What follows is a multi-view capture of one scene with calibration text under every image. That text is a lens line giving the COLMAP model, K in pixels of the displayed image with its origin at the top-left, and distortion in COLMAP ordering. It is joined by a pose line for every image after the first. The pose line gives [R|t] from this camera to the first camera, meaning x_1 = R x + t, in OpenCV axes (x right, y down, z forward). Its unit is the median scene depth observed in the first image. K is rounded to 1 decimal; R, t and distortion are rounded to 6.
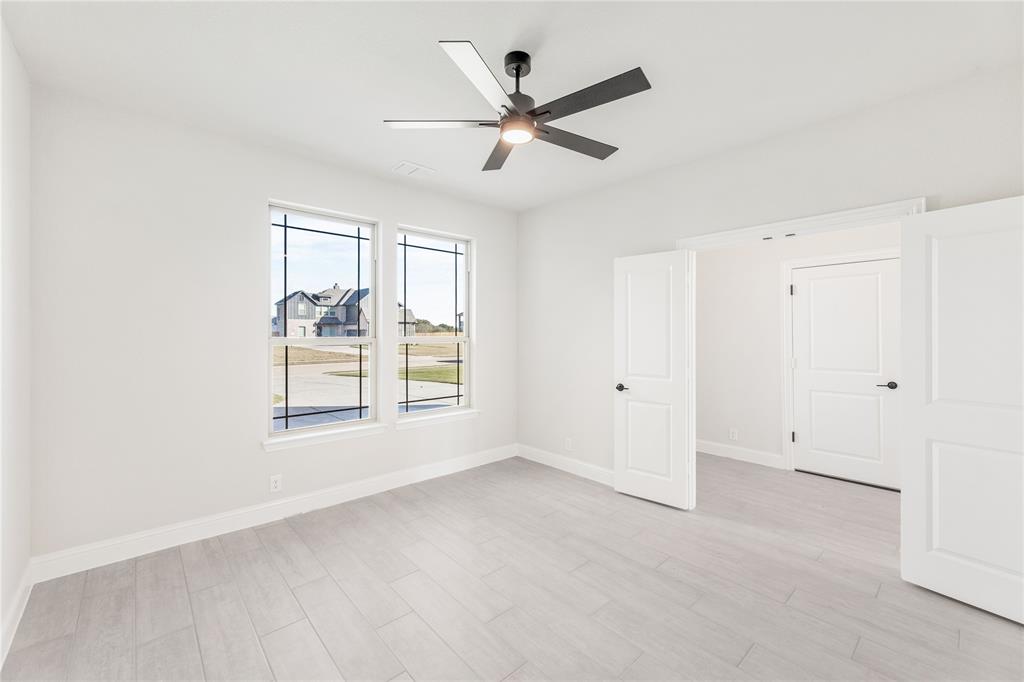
lens RADIAL K [[412.7, 0, 515.2], [0, 412.7, 335.5], [0, 0, 1]] dist [0.000401, -0.000009]
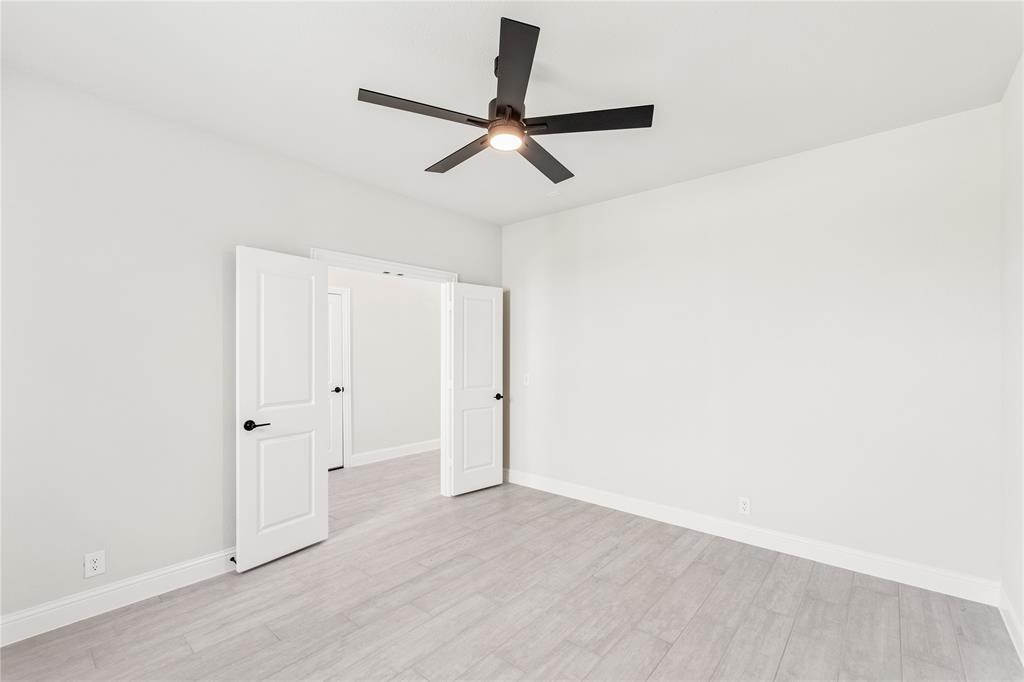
lens RADIAL K [[436.7, 0, 512.9], [0, 436.7, 348.5], [0, 0, 1]] dist [0.001216, 0.000170]
pose [[-0.119006, 0.000608, 0.992893, -0.724738], [0.001627, 0.999999, -0.000418, -0.011779], [-0.992892, 0.001566, -0.119007, 0.804686]]
